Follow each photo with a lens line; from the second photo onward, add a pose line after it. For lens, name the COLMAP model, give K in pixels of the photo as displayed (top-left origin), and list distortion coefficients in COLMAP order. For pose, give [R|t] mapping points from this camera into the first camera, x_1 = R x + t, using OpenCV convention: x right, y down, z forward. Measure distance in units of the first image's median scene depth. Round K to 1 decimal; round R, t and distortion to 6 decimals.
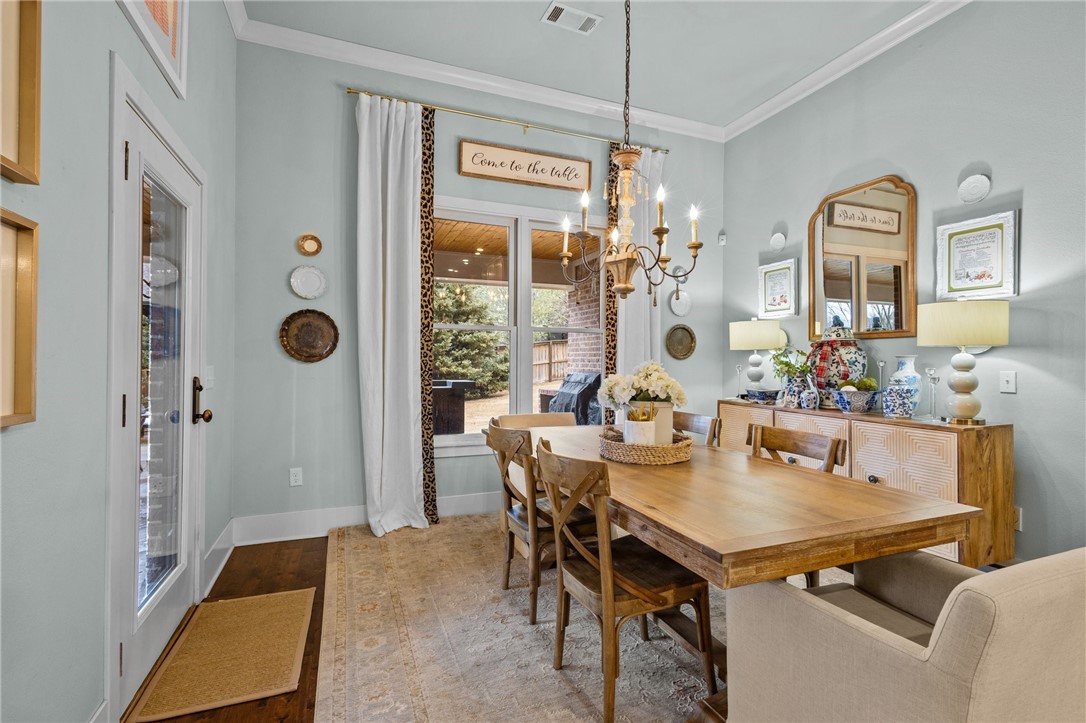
lens RADIAL K [[495.0, 0, 543.0], [0, 495.0, 361.5], [0, 0, 1]] dist [0.001305, -0.000149]
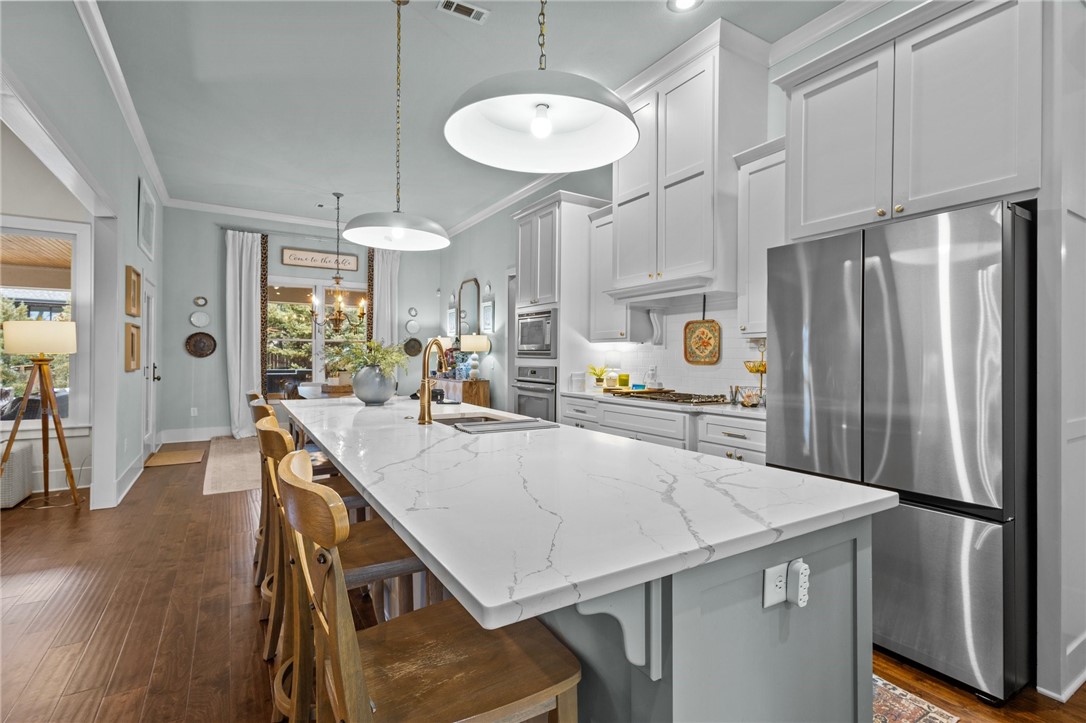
lens RADIAL K [[499.7, 0, 548.0], [0, 499.7, 359.3], [0, 0, 1]] dist [0.000259, -0.000913]
pose [[0.982226, -0.000831, 0.187701, 0.569196], [0.000526, 0.999998, 0.001676, 0.006266], [-0.187702, -0.001548, 0.982225, -1.341193]]
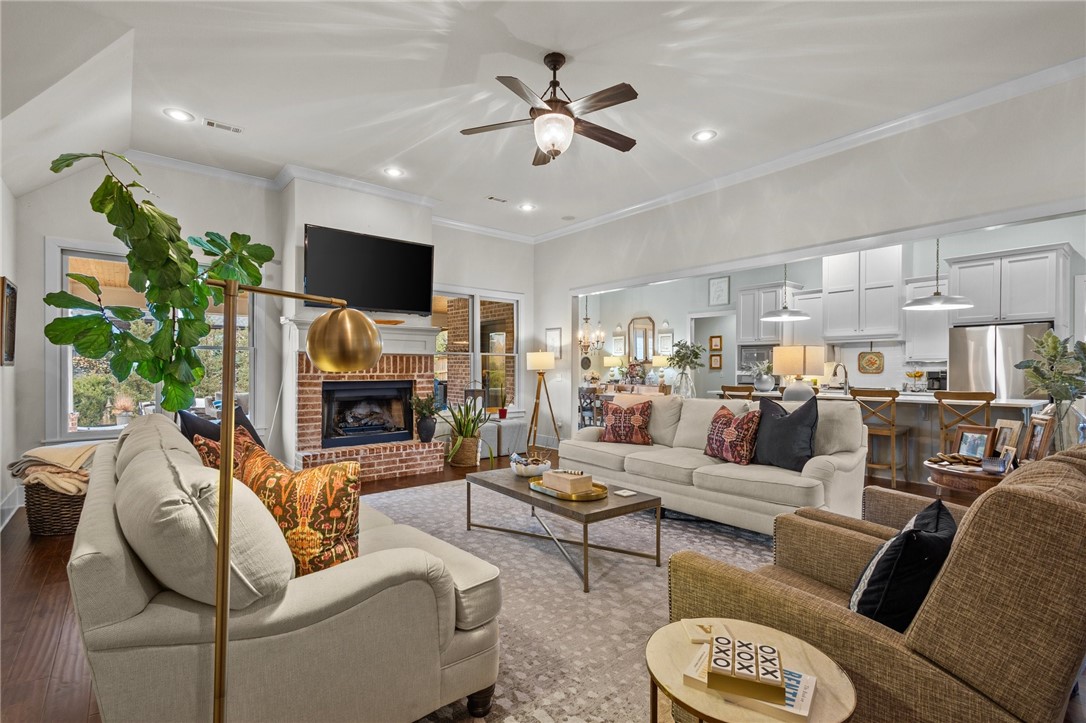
lens RADIAL K [[506.0, 0, 549.8], [0, 506.0, 371.4], [0, 0, 1]] dist [0.030028, -0.000249]
pose [[0.944059, -0.004606, 0.329744, -1.085480], [0.004047, 0.999989, 0.002384, -0.001882], [-0.329751, -0.000916, 0.944067, -2.045802]]
